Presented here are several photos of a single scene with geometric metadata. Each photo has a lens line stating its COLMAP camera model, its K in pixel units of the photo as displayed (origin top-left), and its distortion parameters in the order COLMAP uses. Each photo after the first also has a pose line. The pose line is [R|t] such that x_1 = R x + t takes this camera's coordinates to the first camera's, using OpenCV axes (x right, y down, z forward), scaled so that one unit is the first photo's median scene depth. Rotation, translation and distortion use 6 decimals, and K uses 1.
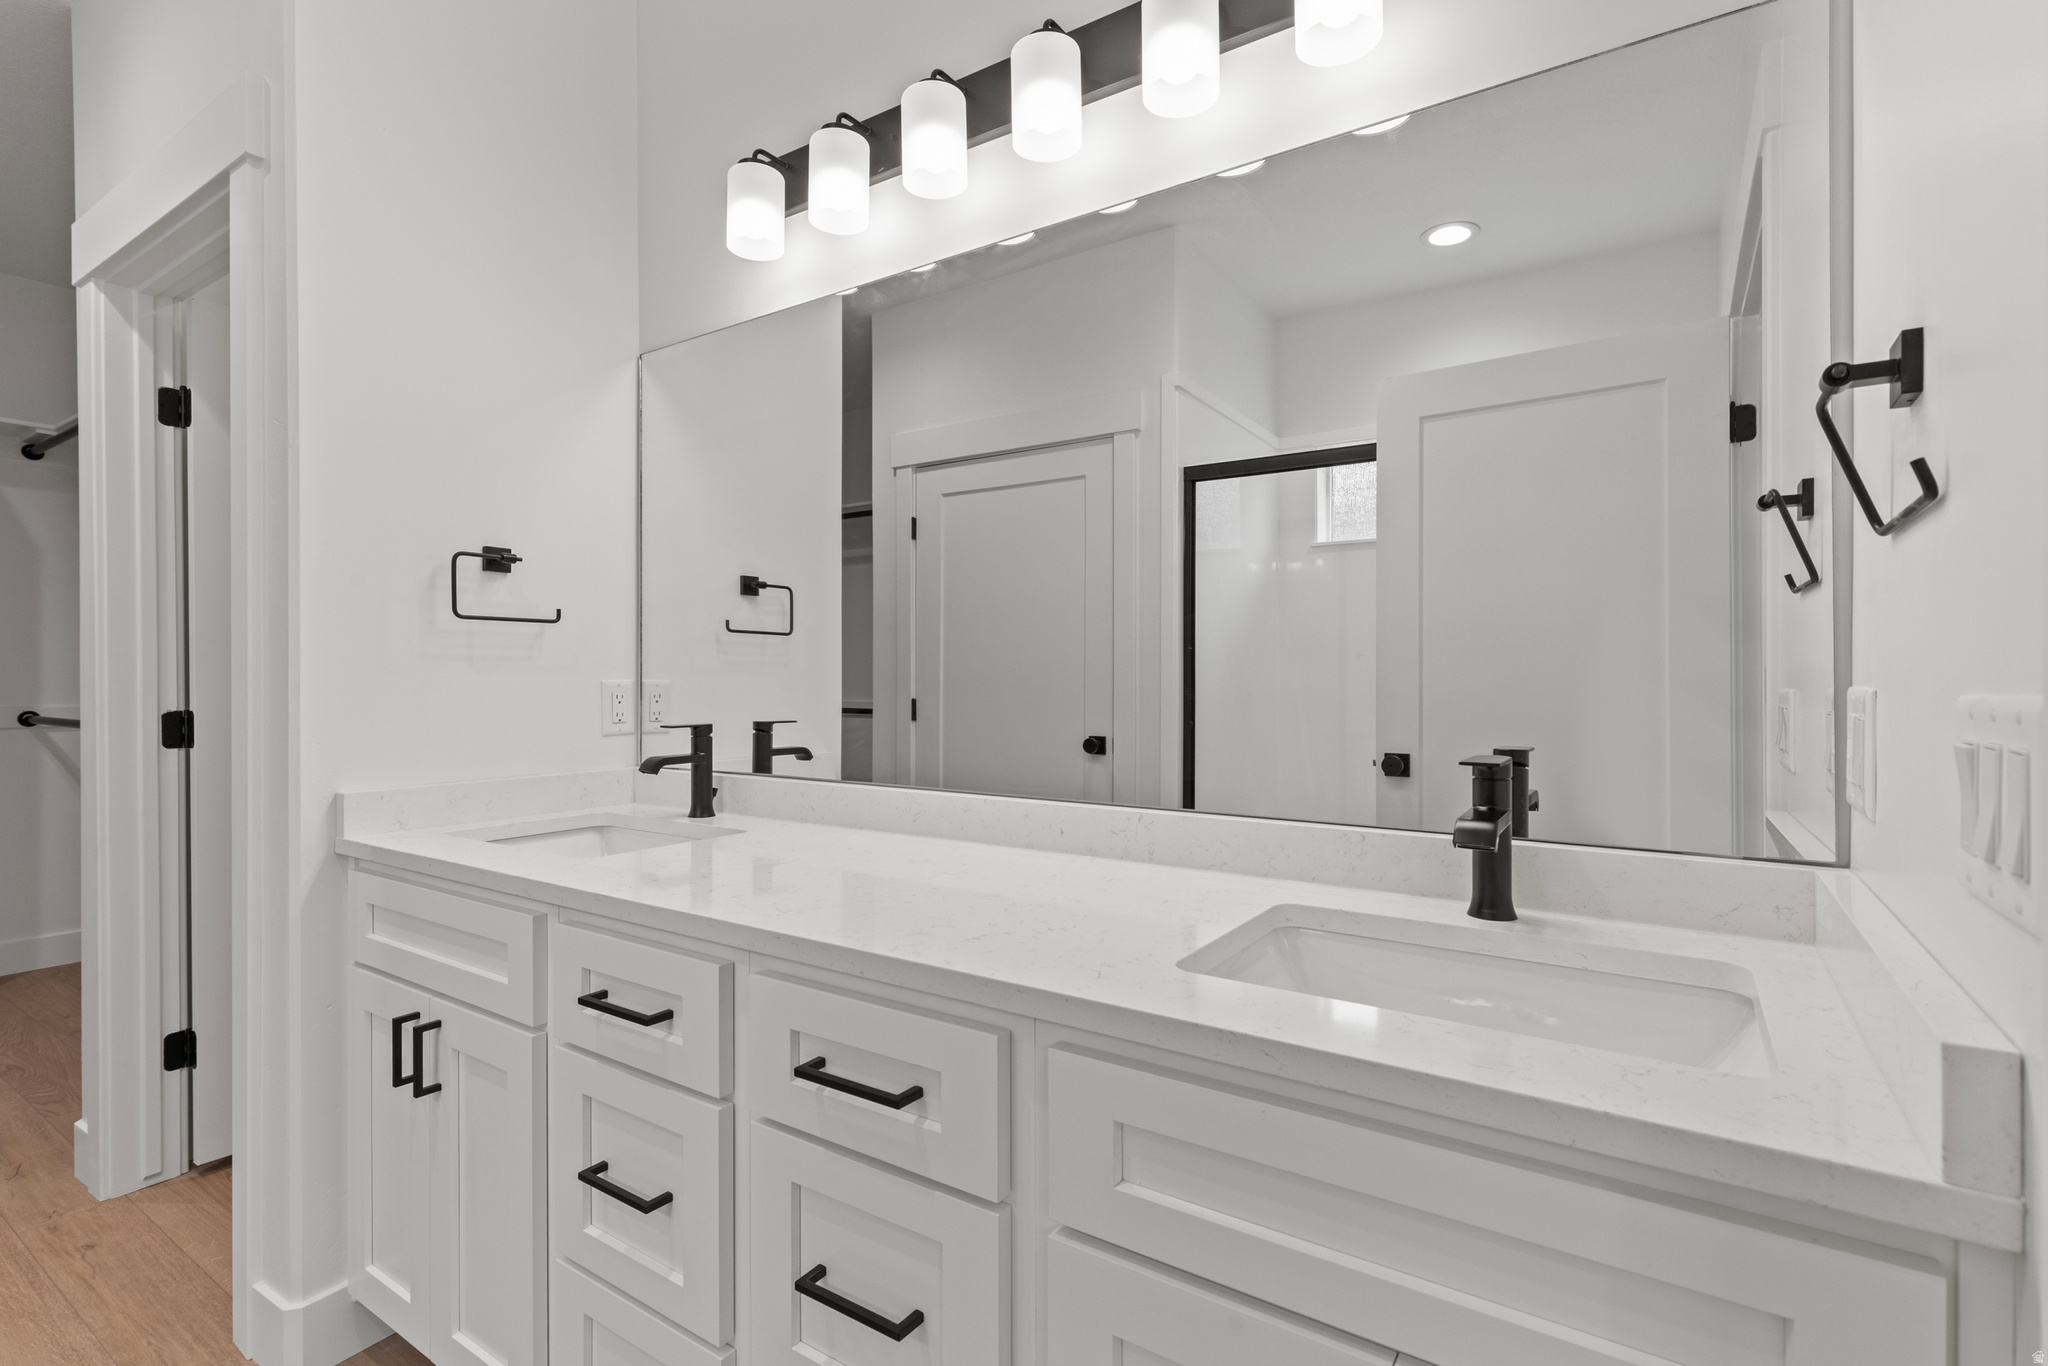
lens RADIAL K [[947.1, 0, 1024.0], [0, 947.1, 683.0], [0, 0, 1]] dist [-0.000131, -0.000660]
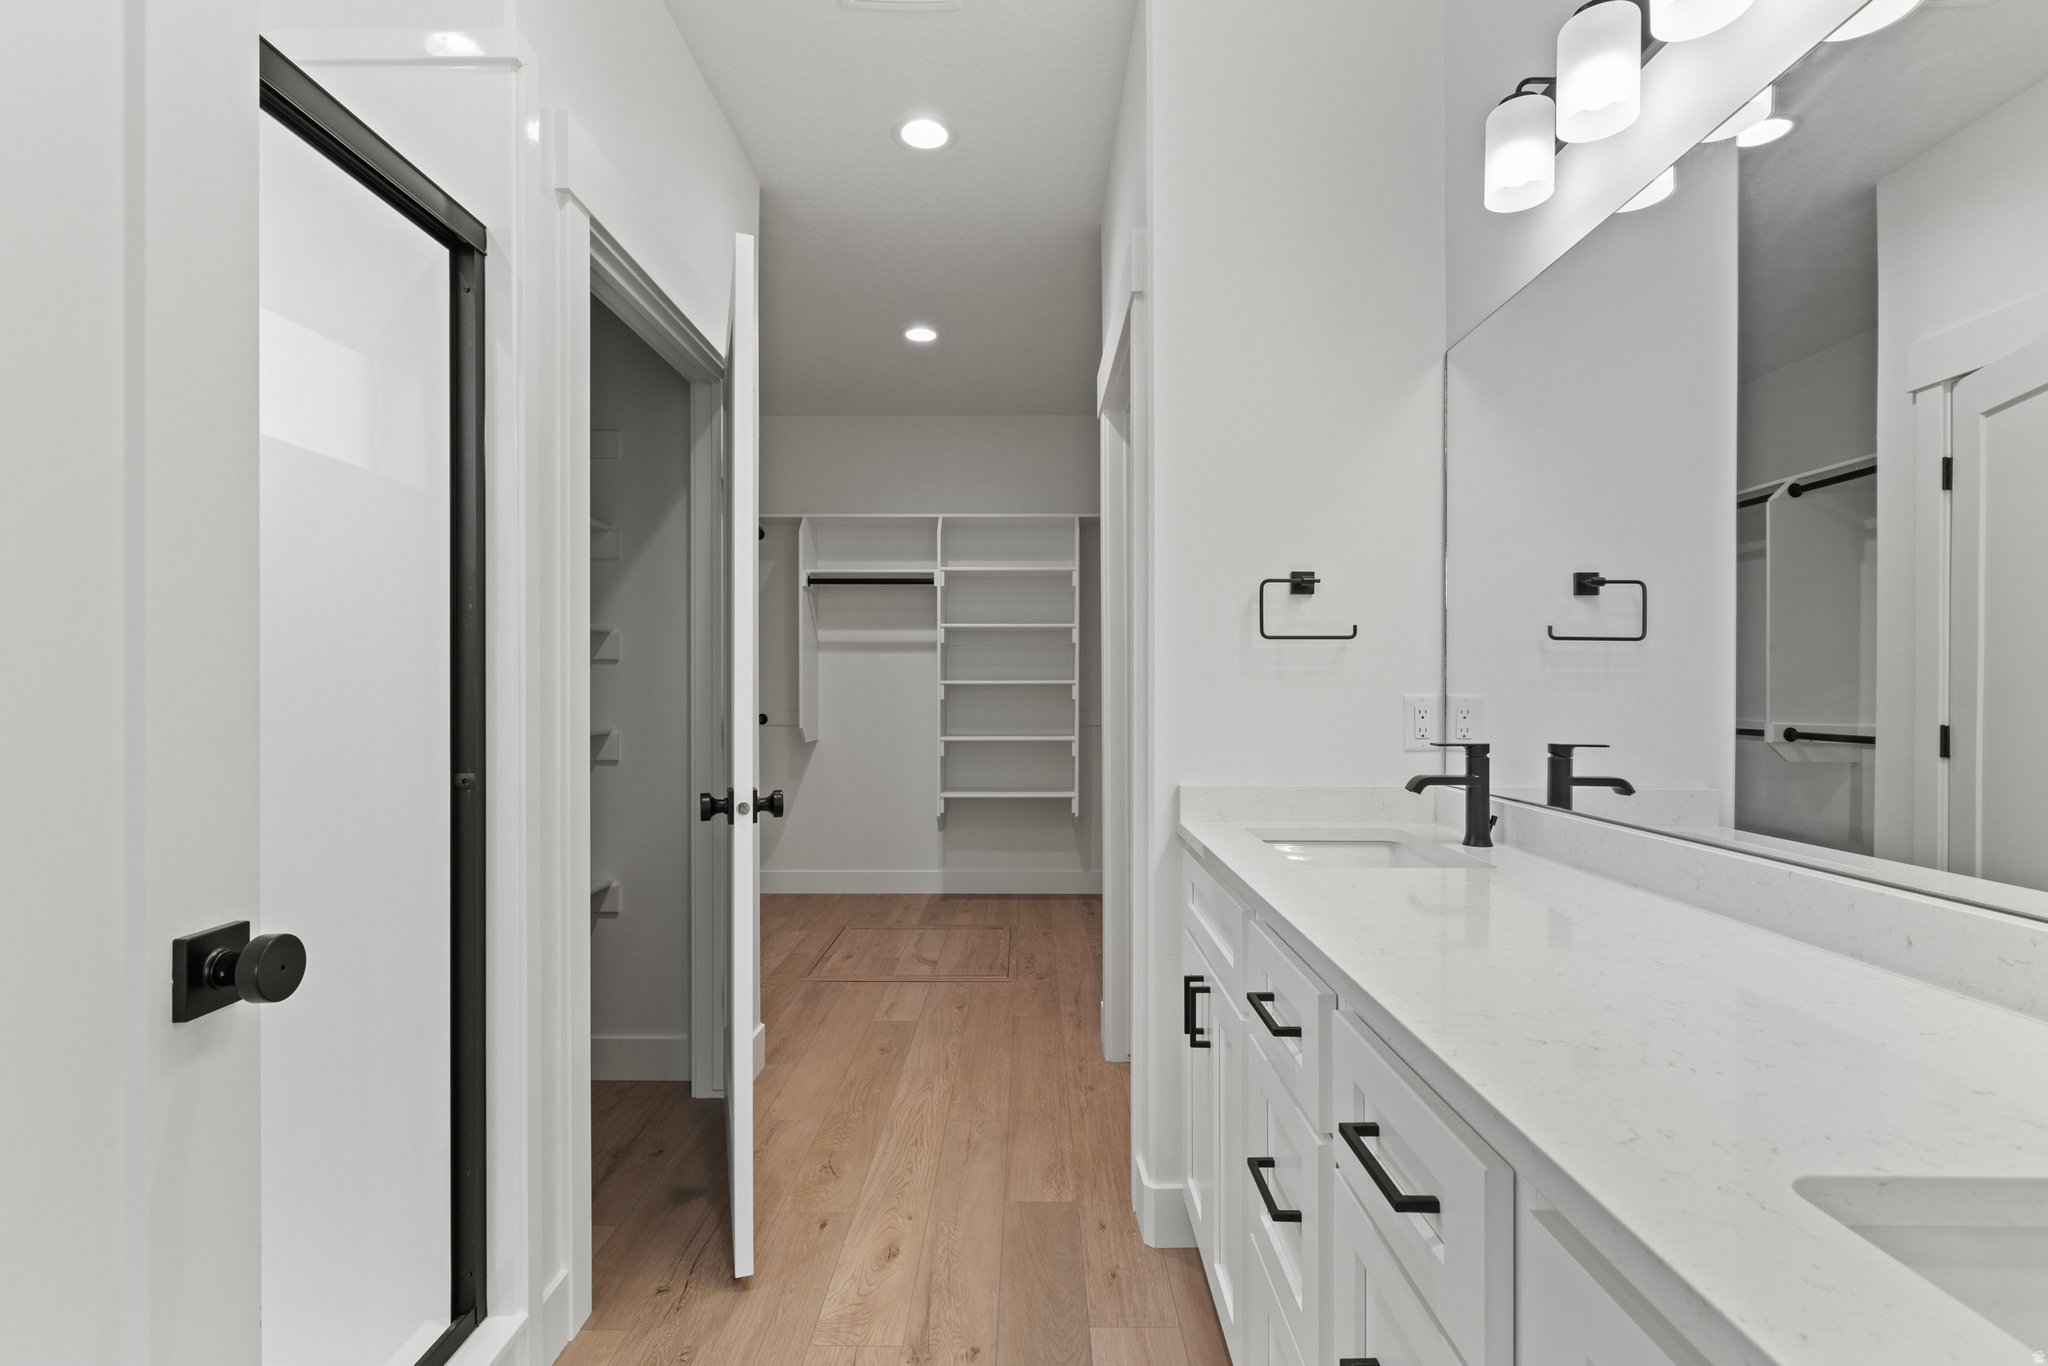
lens RADIAL K [[960.6, 0, 1018.3], [0, 960.6, 694.9], [0, 0, 1]] dist [-0.002419, -0.001008]
pose [[0.536478, 0.004129, -0.843904, 0.196397], [-0.007203, 0.999974, 0.000313, -0.000151], [0.843884, 0.005911, 0.536493, 0.135793]]
